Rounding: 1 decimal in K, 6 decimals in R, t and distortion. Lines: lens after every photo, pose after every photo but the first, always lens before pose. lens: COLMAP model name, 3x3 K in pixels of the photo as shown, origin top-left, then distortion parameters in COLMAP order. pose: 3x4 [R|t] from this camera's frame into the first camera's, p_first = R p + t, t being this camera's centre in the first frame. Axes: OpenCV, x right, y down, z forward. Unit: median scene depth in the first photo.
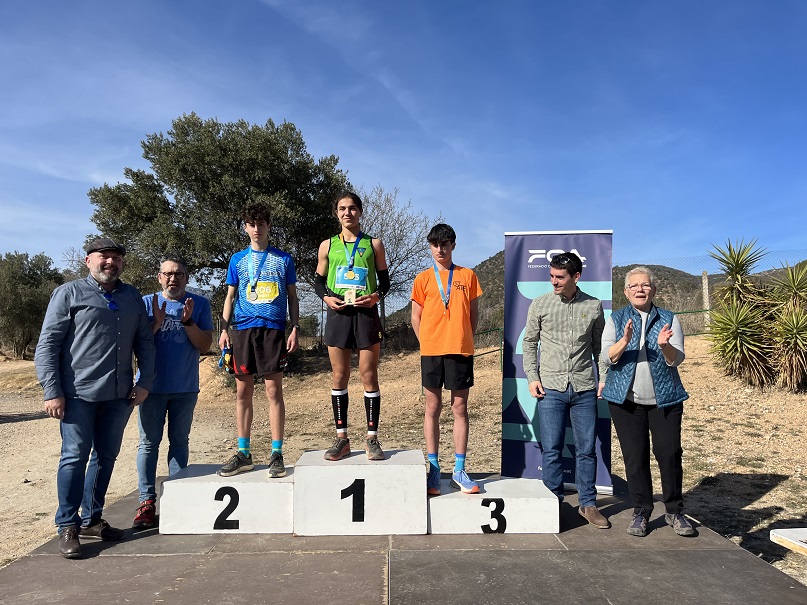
lens RADIAL K [[599.1, 0, 406.4], [0, 599.1, 302.4], [0, 0, 1]] dist [0.076515, -0.094895]
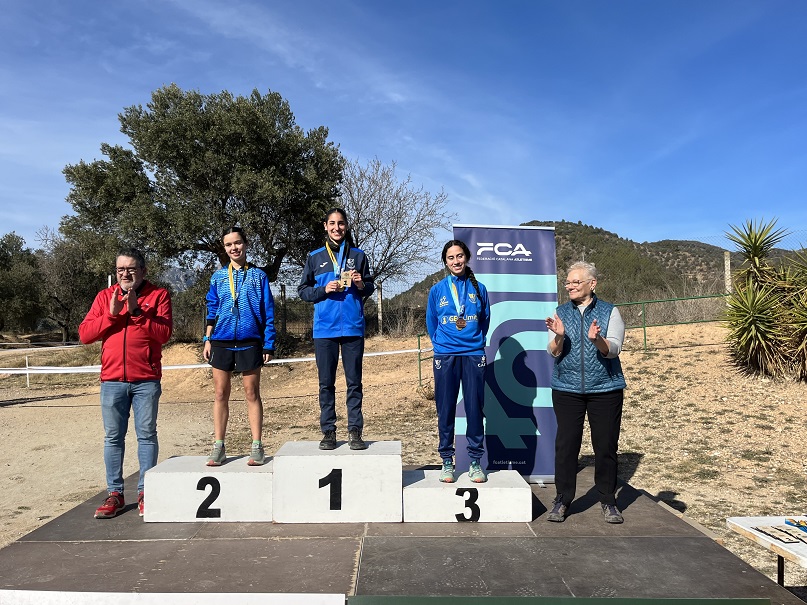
lens RADIAL K [[662.9, 0, 403.5], [0, 662.9, 302.5], [0, 0, 1]] dist [0.080022, -0.104120]
pose [[0.999902, -0.003066, -0.013653, 0.020647], [0.003468, 0.999558, 0.029513, -0.009617], [0.013557, -0.029558, 0.999471, -0.049373]]
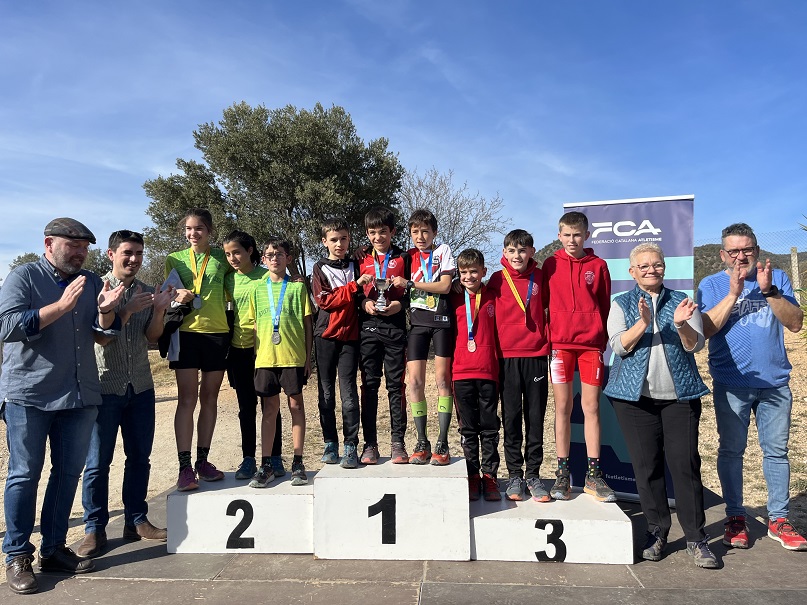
lens RADIAL K [[599.1, 0, 406.4], [0, 599.1, 302.4], [0, 0, 1]] dist [0.076515, -0.094895]
pose [[0.994542, -0.016962, -0.102948, 0.015414], [0.019106, 0.999620, 0.019874, 0.002239], [0.102571, -0.021732, 0.994488, 0.062904]]
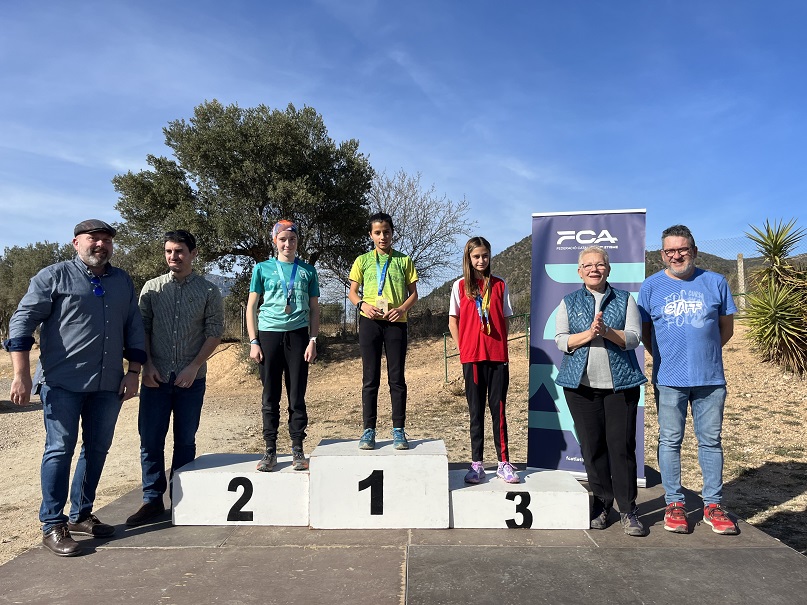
lens RADIAL K [[599.1, 0, 406.4], [0, 599.1, 302.4], [0, 0, 1]] dist [0.076515, -0.094895]
pose [[0.999128, -0.005241, -0.041411, 0.003669], [0.006140, 0.999747, 0.021623, 0.002708], [0.041287, -0.021858, 0.998908, 0.021566]]
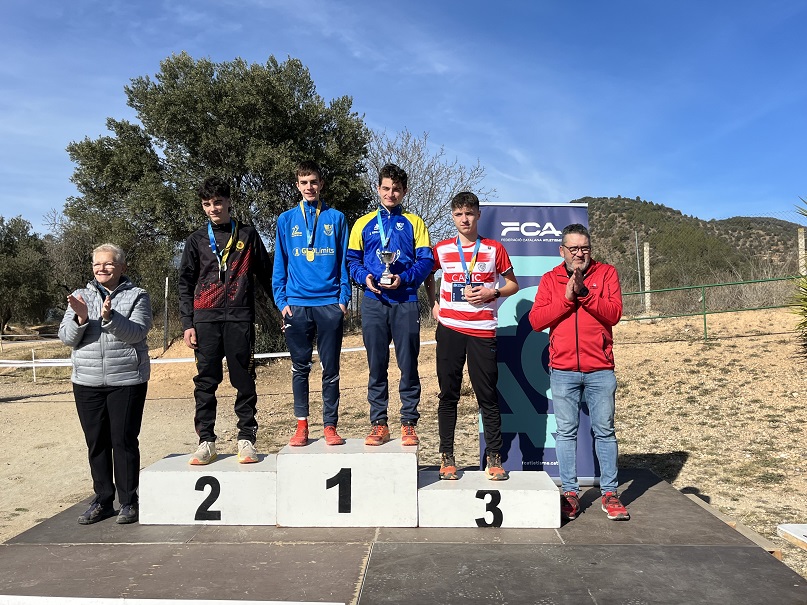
lens RADIAL K [[730.5, 0, 407.0], [0, 730.5, 299.5], [0, 0, 1]] dist [0.067982, -0.075653]
pose [[0.998097, -0.008505, -0.061080, 0.035562], [0.011141, 0.999016, 0.042932, -0.007502], [0.060655, -0.043531, 0.997209, -0.048419]]
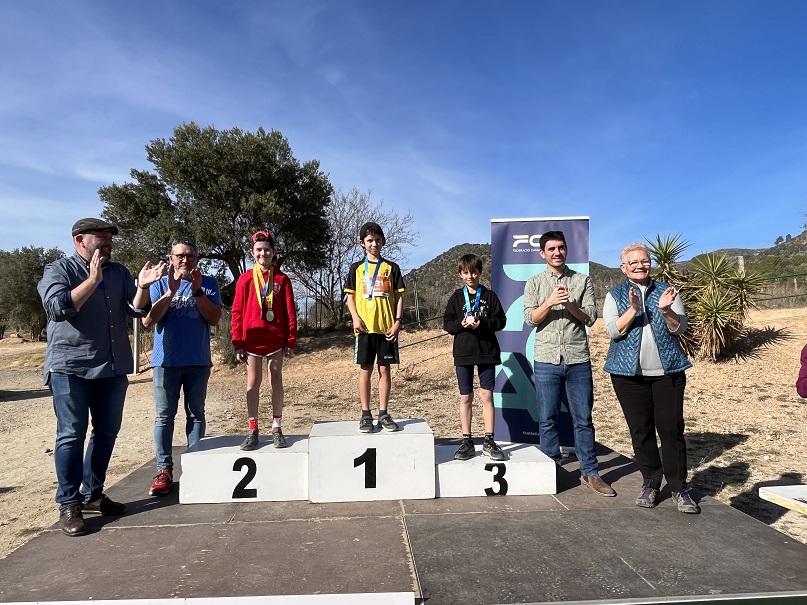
lens RADIAL K [[508.5, 0, 399.8], [0, 508.5, 299.0], [0, 0, 1]] dist [0.006207, 0.000241]
pose [[0.998544, -0.004527, 0.053761, -0.029195], [0.003679, 0.999867, 0.015877, 0.007083], [-0.053825, -0.015656, 0.998428, 0.044583]]
